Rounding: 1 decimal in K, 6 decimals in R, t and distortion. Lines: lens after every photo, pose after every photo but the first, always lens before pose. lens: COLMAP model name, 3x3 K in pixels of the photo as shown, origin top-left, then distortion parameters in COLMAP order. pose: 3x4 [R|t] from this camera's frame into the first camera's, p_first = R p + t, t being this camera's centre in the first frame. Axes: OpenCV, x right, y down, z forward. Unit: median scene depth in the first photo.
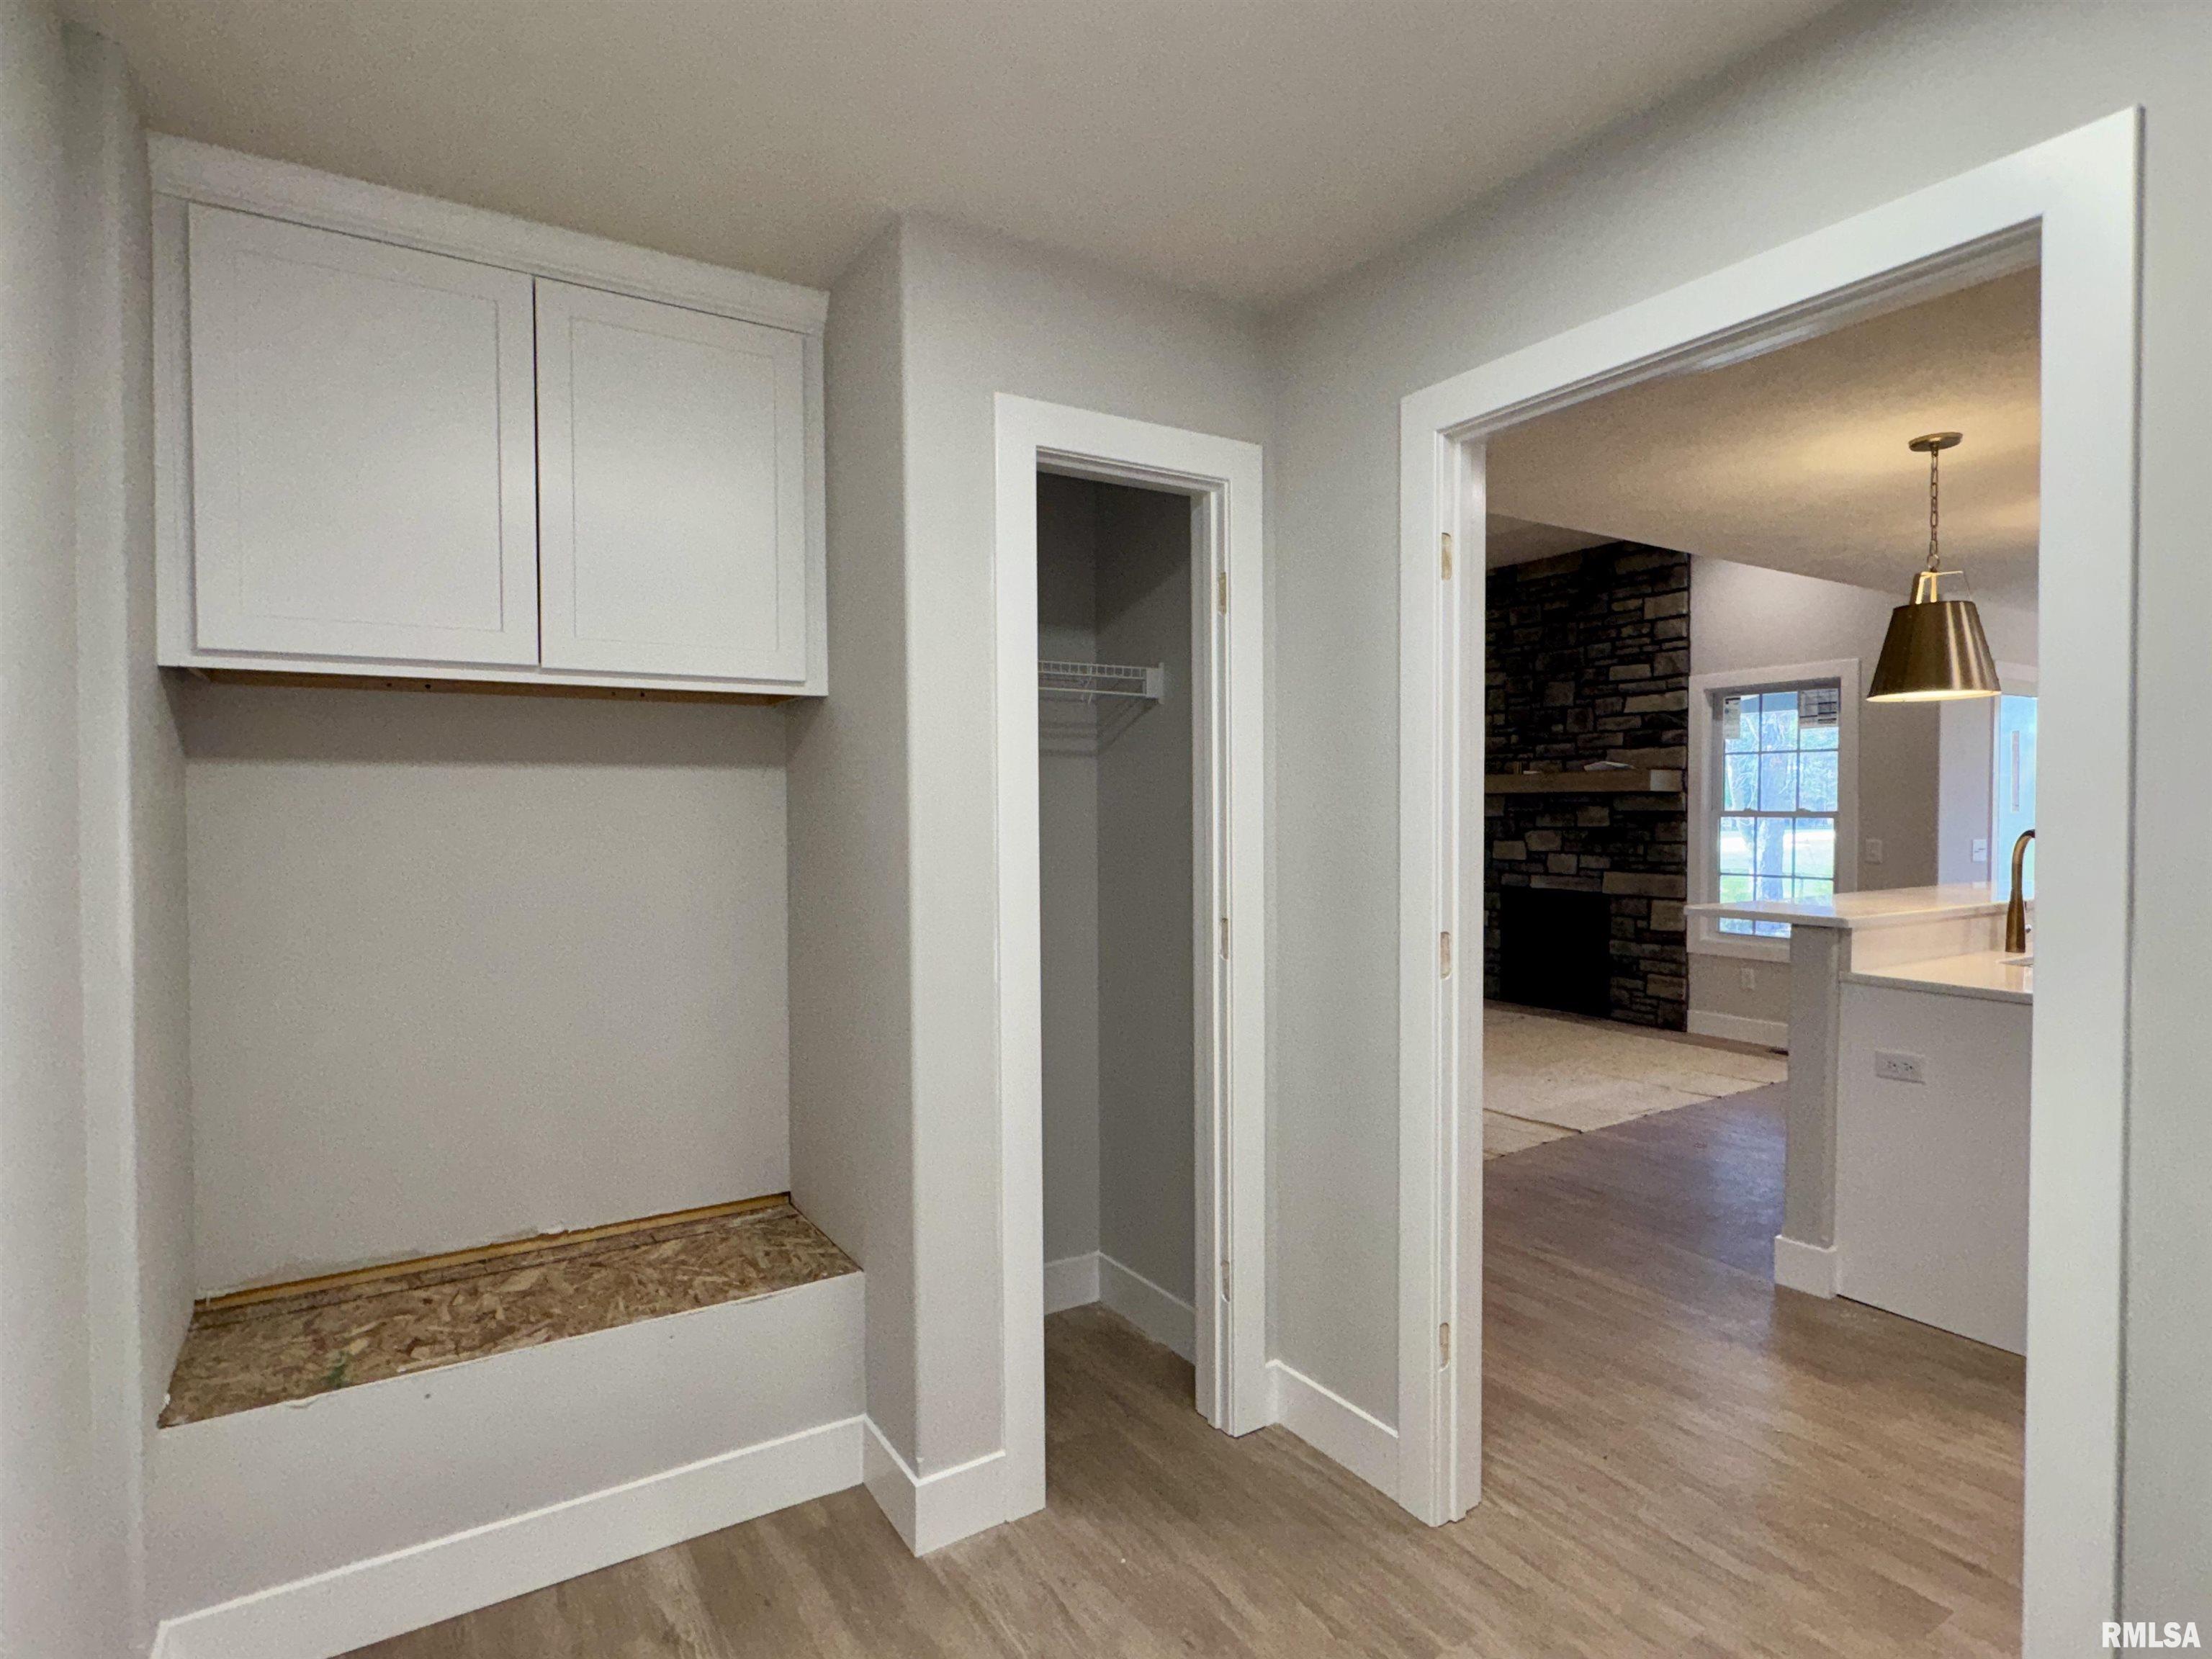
lens RADIAL K [[1164.4, 0, 1100.8], [0, 1164.4, 827.6], [0, 0, 1]] dist [-0.003570, 0.002352]
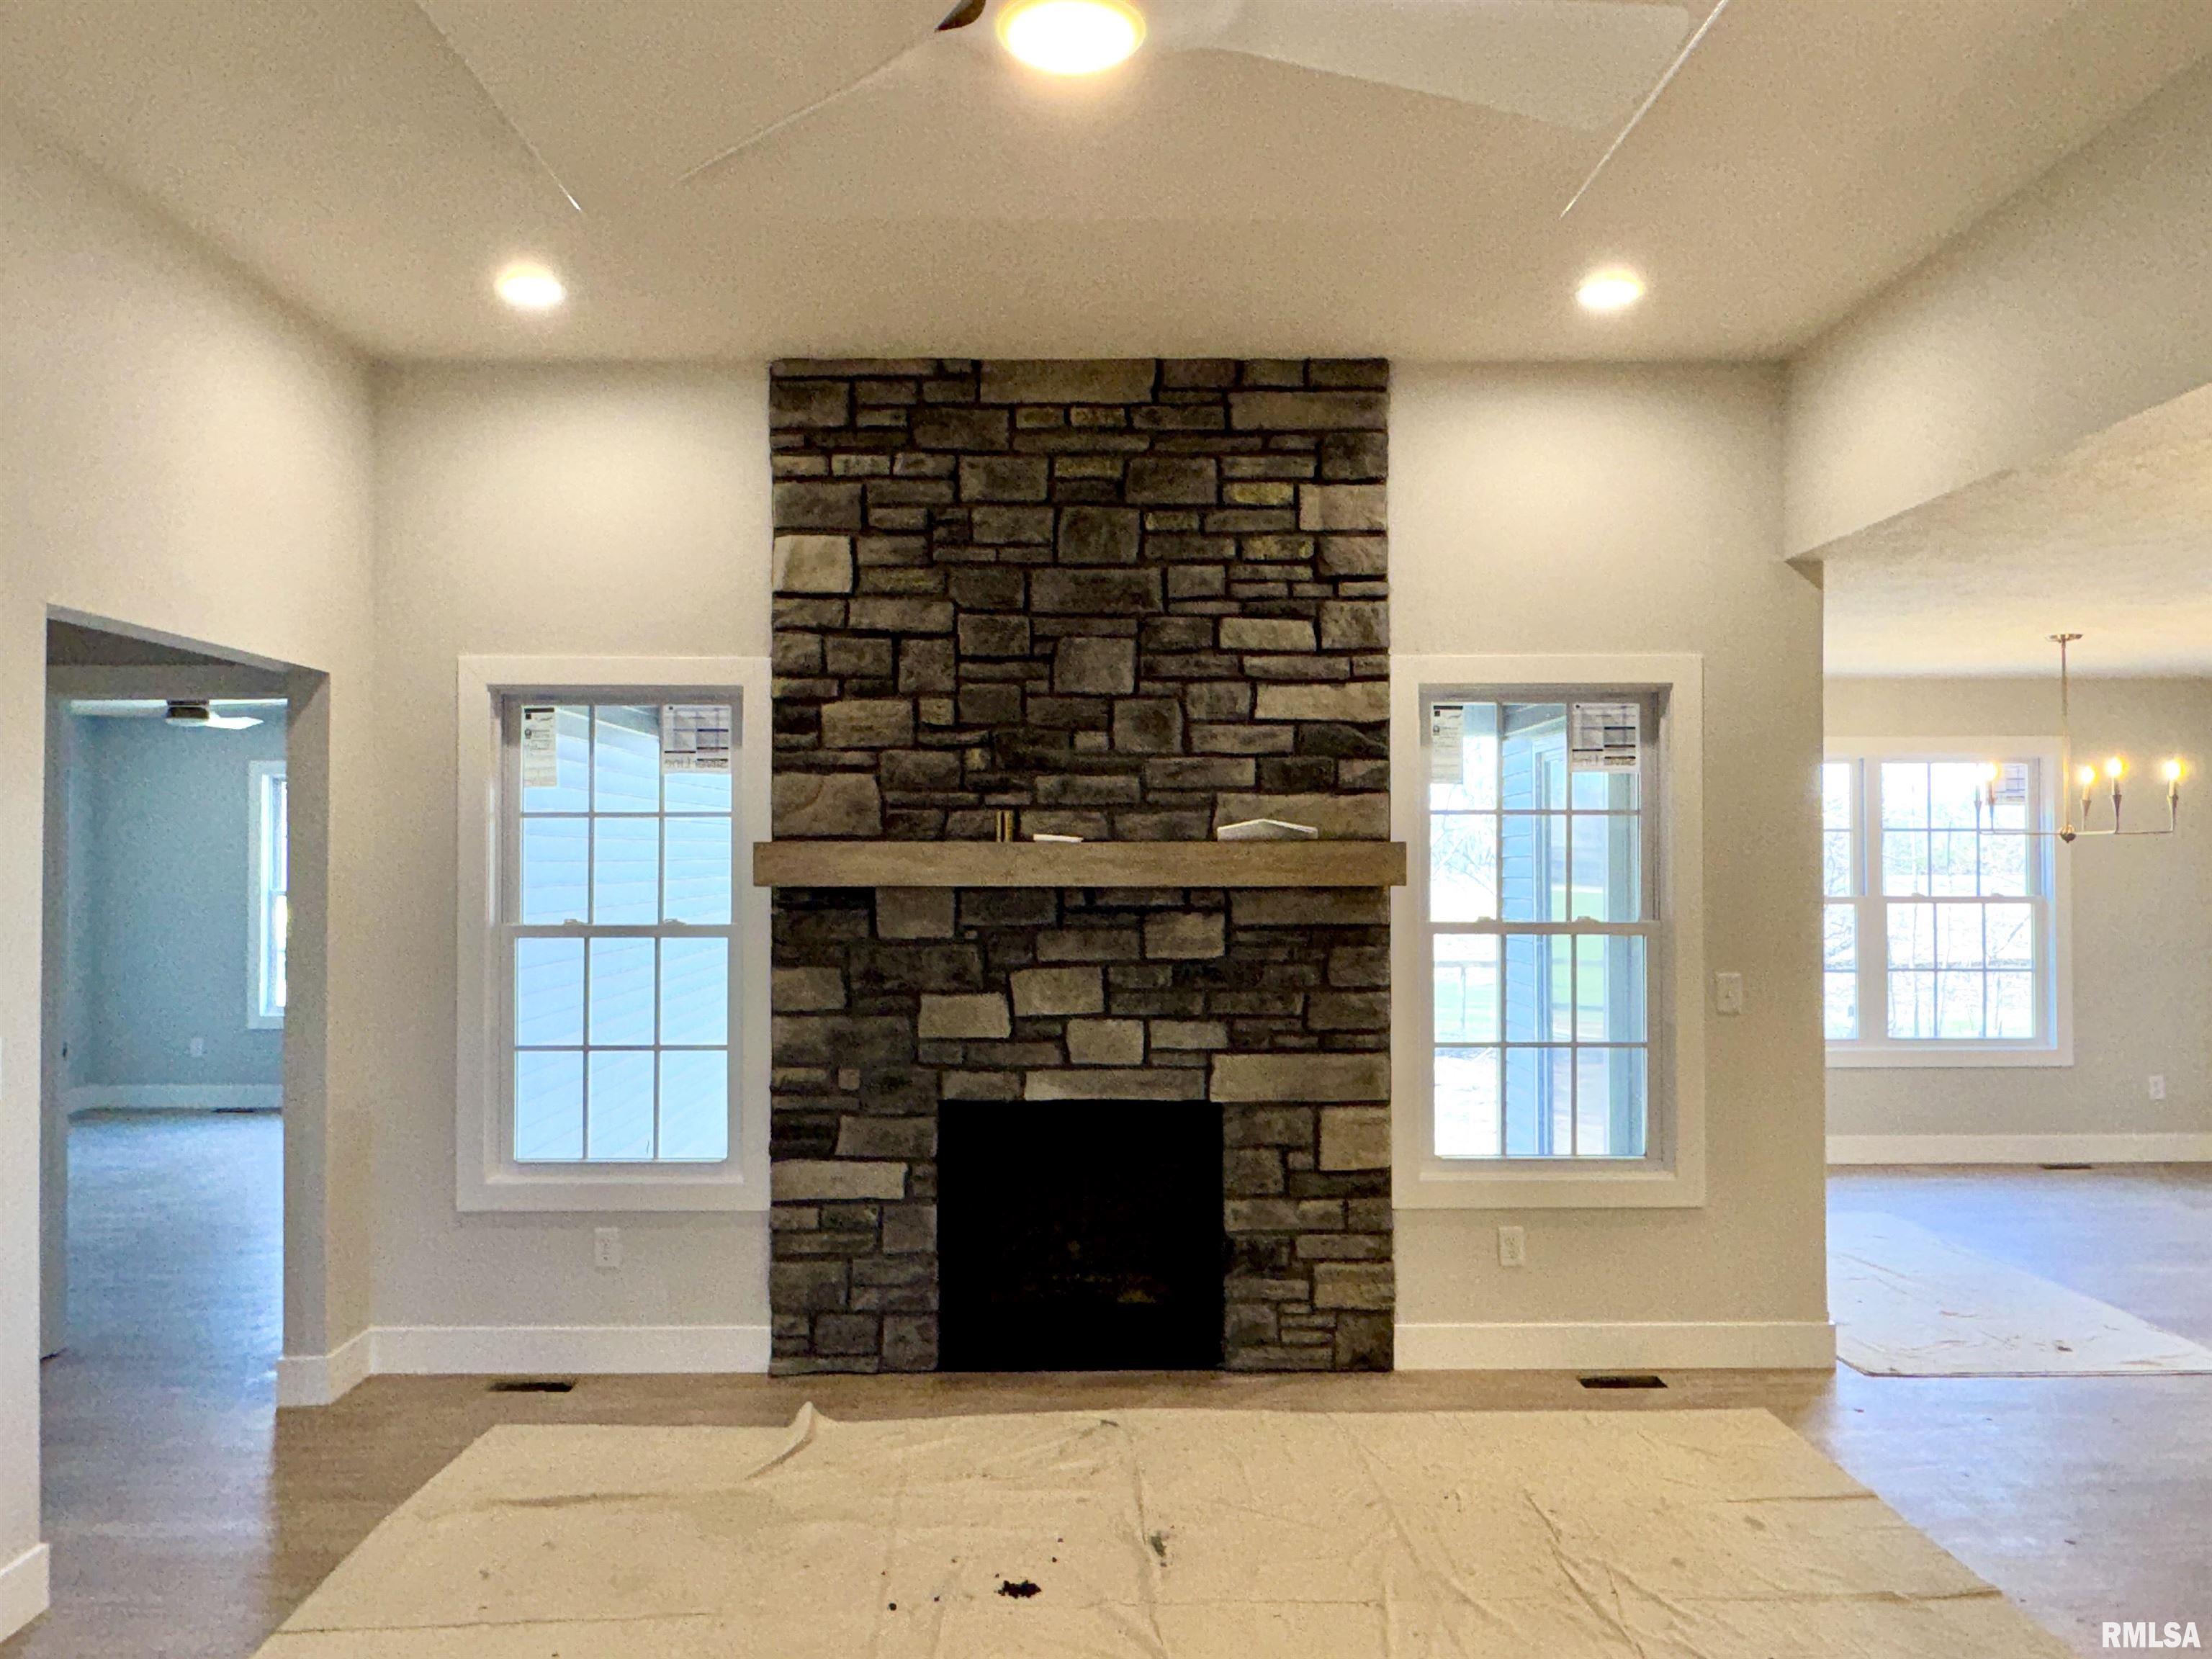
lens RADIAL K [[1513.5, 0, 1103.8], [0, 1513.5, 832.9], [0, 0, 1]] dist [0.004653, -0.004277]
pose [[0.525794, 0.014258, 0.850492, -0.110250], [0.015234, 0.999541, -0.026175, -0.037117], [-0.850475, 0.026719, 0.525336, 0.742612]]
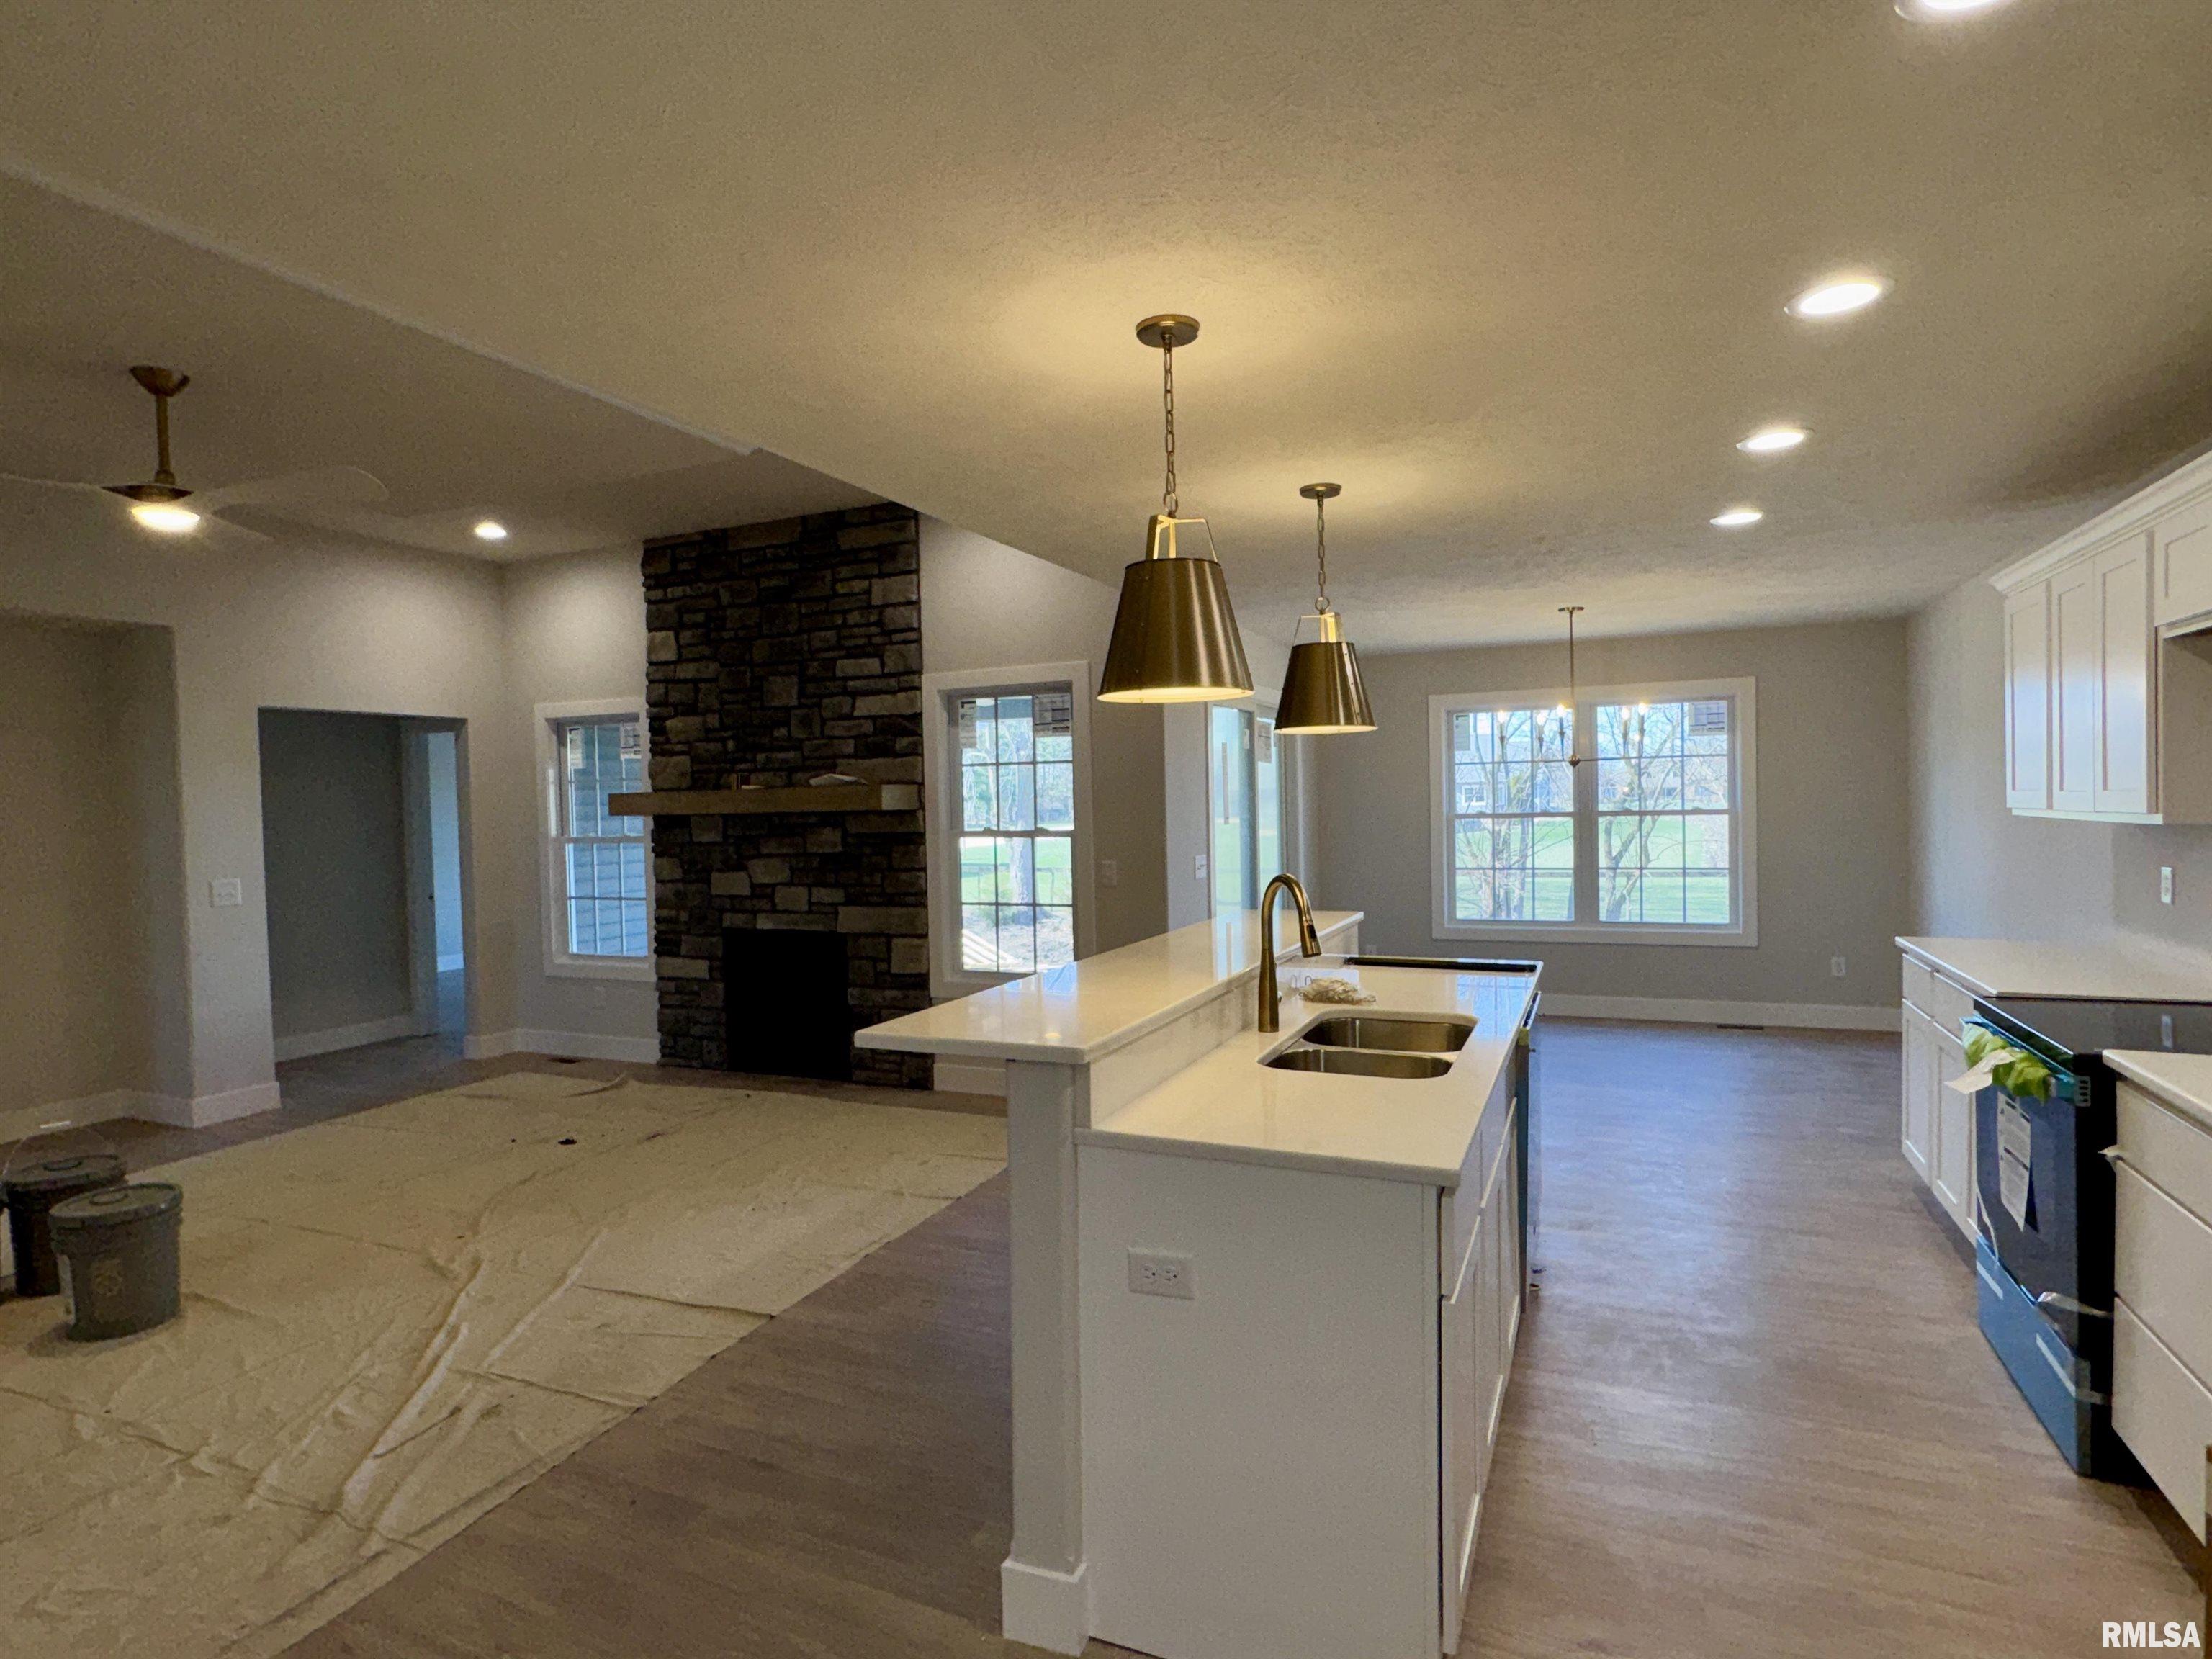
lens RADIAL K [[1164.4, 0, 1107.6], [0, 1164.4, 829.6], [0, 0, 1]] dist [-0.003570, 0.002352]
pose [[0.830982, -0.032198, 0.555367, 0.137074], [0.032444, 0.999429, 0.009398, -0.019196], [-0.555353, 0.010208, 0.831552, 0.209006]]
